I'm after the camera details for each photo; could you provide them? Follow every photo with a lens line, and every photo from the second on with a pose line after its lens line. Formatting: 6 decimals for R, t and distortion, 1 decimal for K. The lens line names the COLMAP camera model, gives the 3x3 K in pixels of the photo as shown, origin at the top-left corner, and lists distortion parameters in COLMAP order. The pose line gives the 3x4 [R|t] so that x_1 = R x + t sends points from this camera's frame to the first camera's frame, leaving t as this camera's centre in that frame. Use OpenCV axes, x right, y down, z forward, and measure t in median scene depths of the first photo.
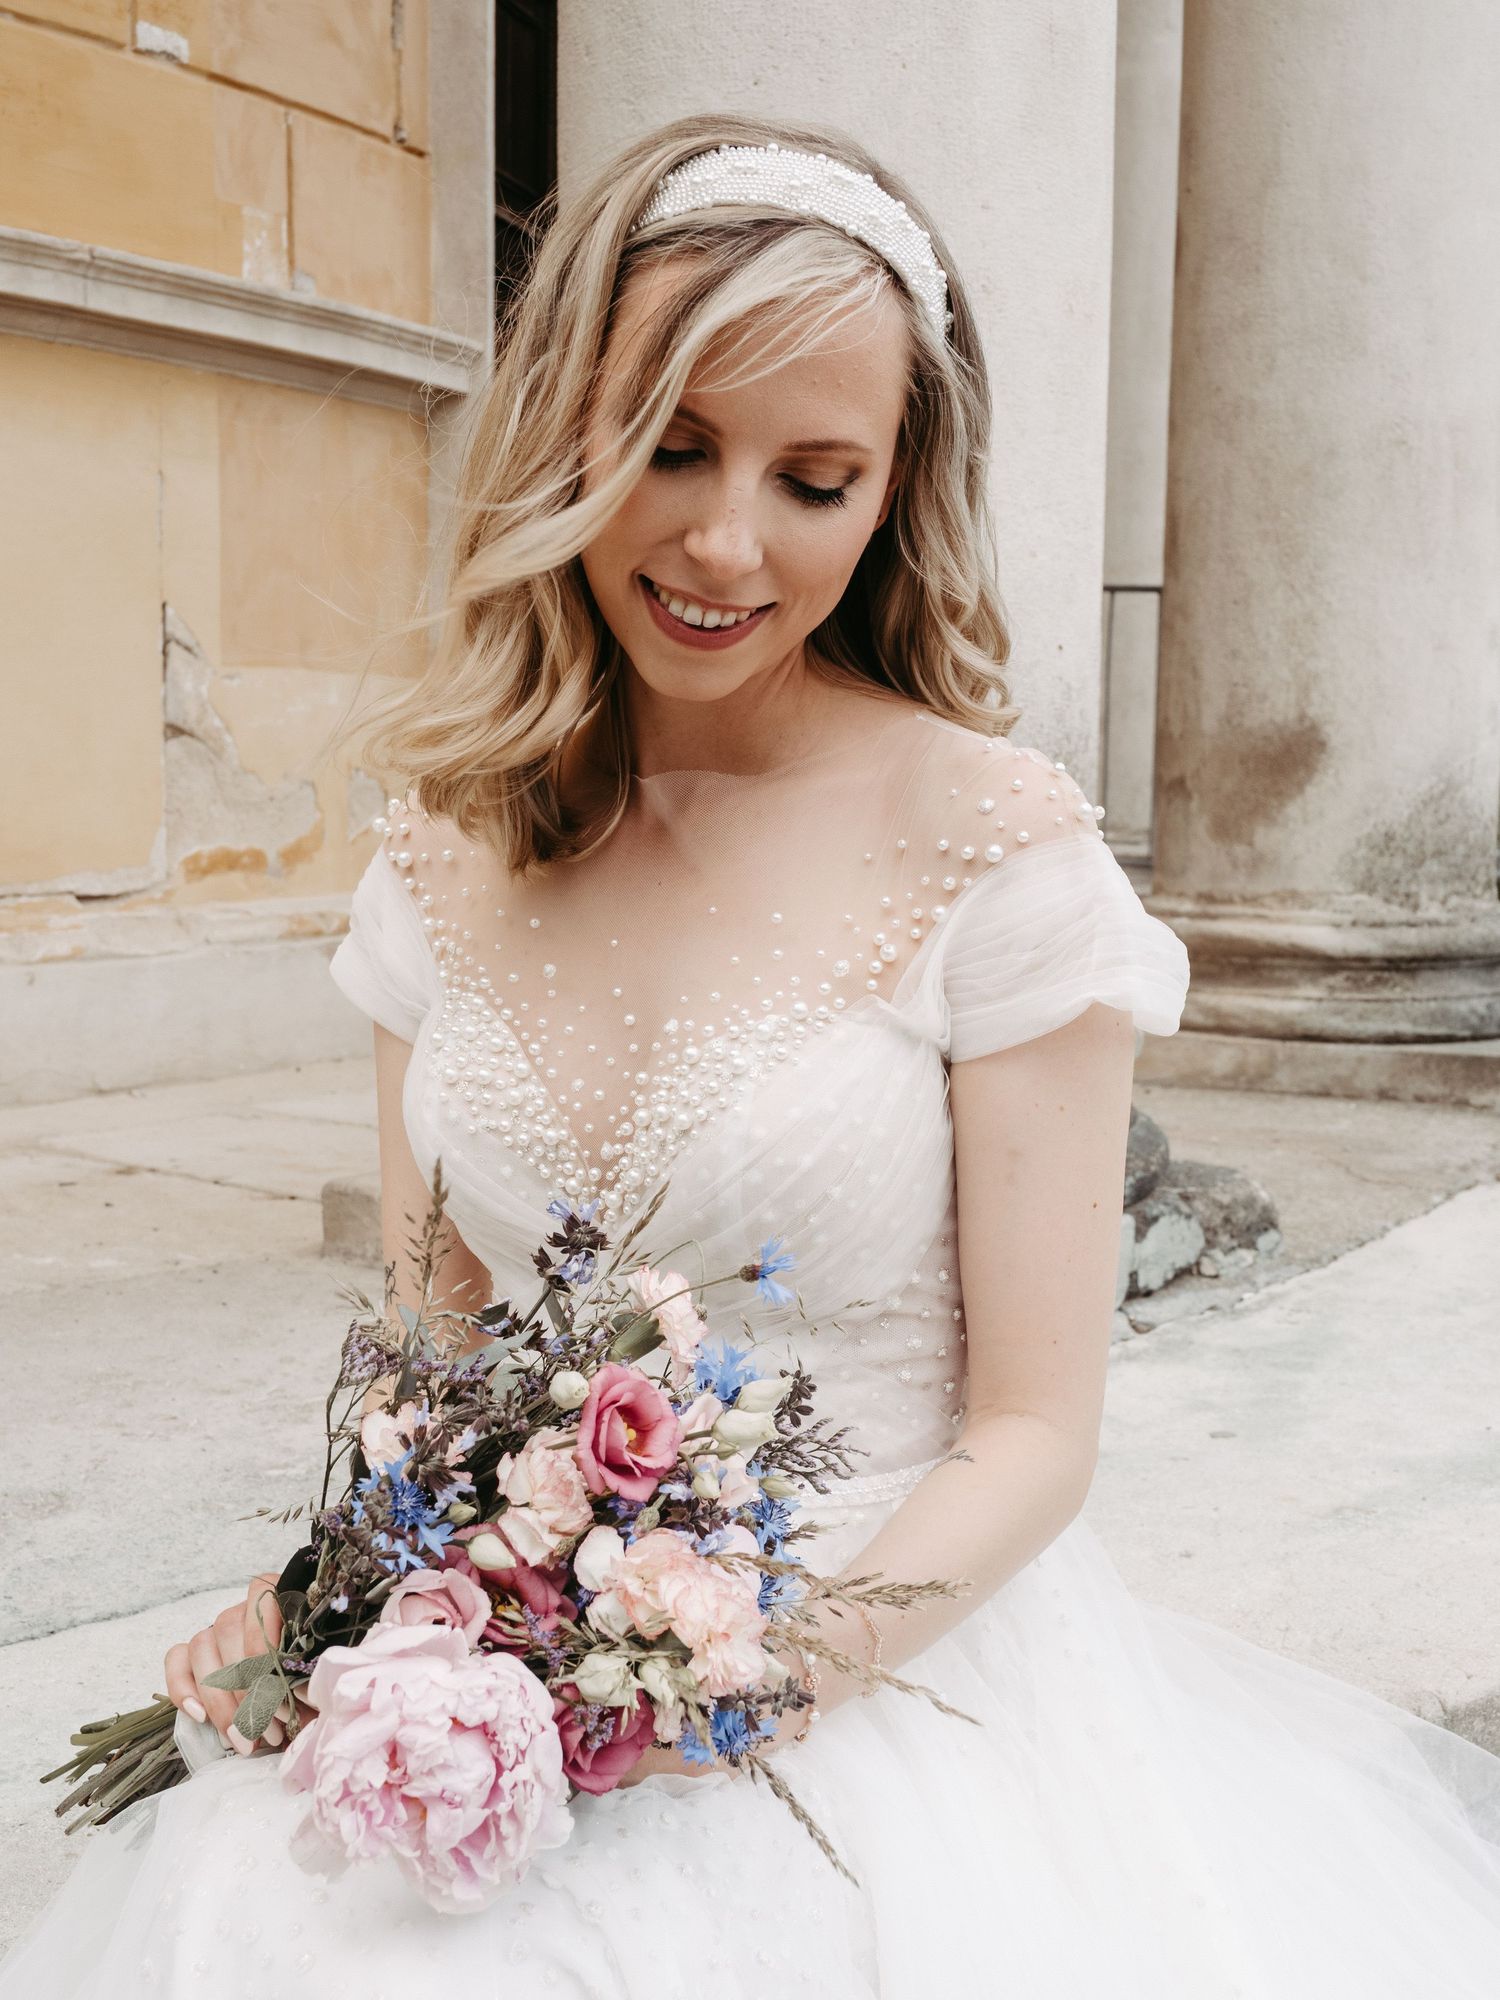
lens RADIAL K [[2456.9, 0, 745.8], [0, 2456.9, 1005.1], [0, 0, 1]] dist [0.022022, 0.000000]
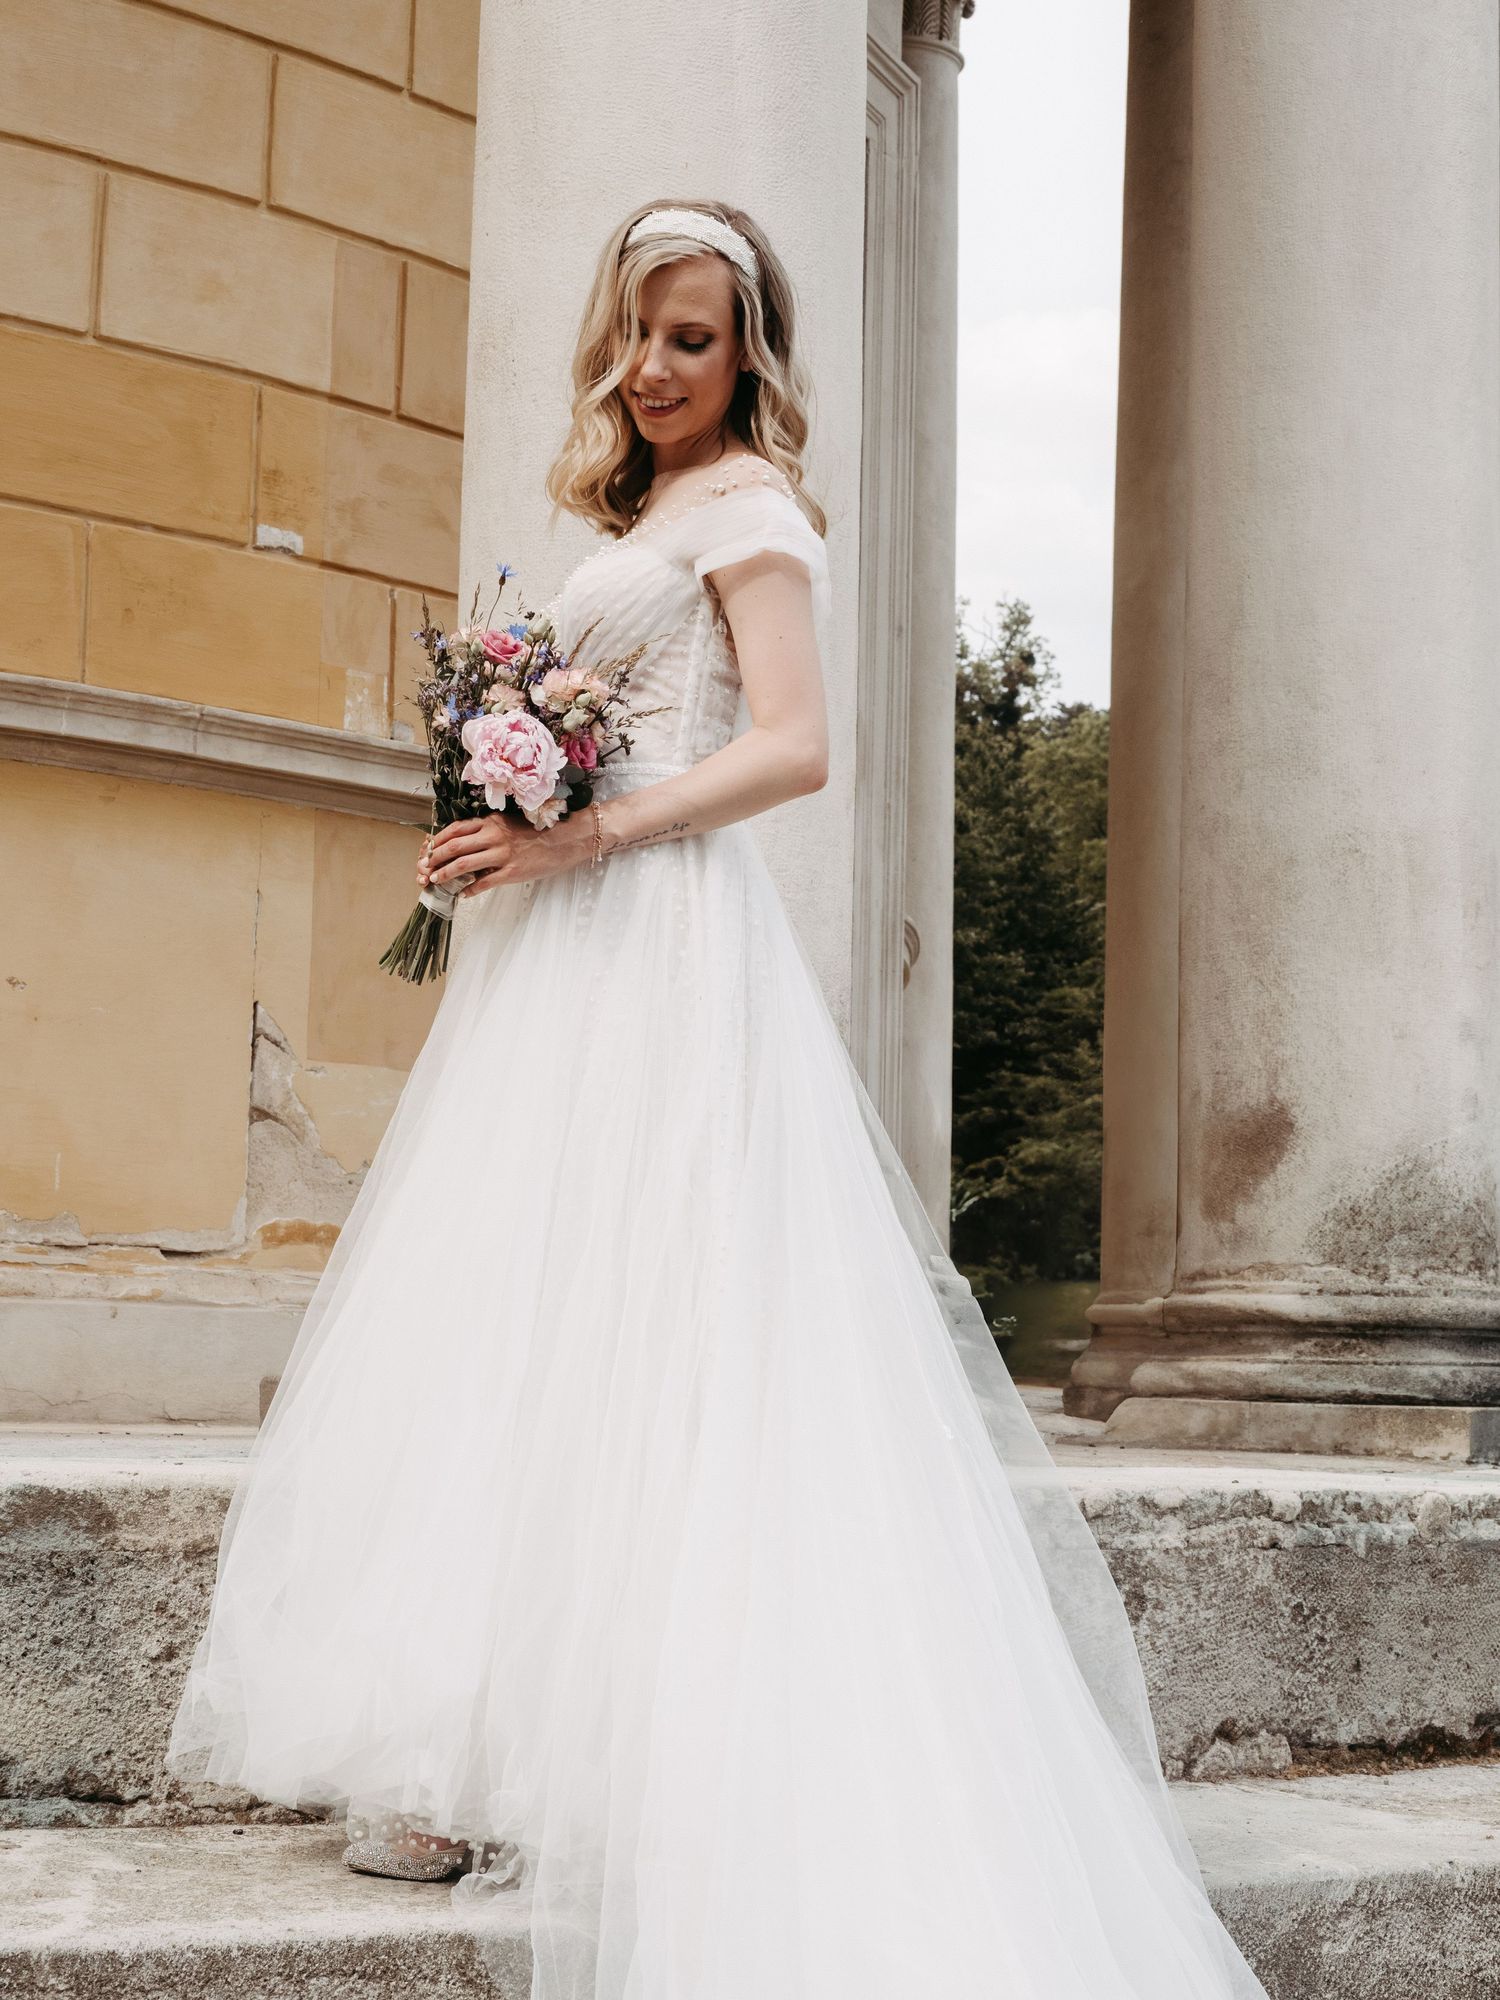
lens RADIAL K [[3710.2, 0, 752.0], [0, 3710.2, 998.5], [0, 0, 1]] dist [0.000403, 0.000000]
pose [[0.983253, -0.008170, -0.182061, 0.298912], [-0.030733, 0.977254, -0.209836, 0.186200], [0.179634, 0.211917, 0.960637, -0.604358]]
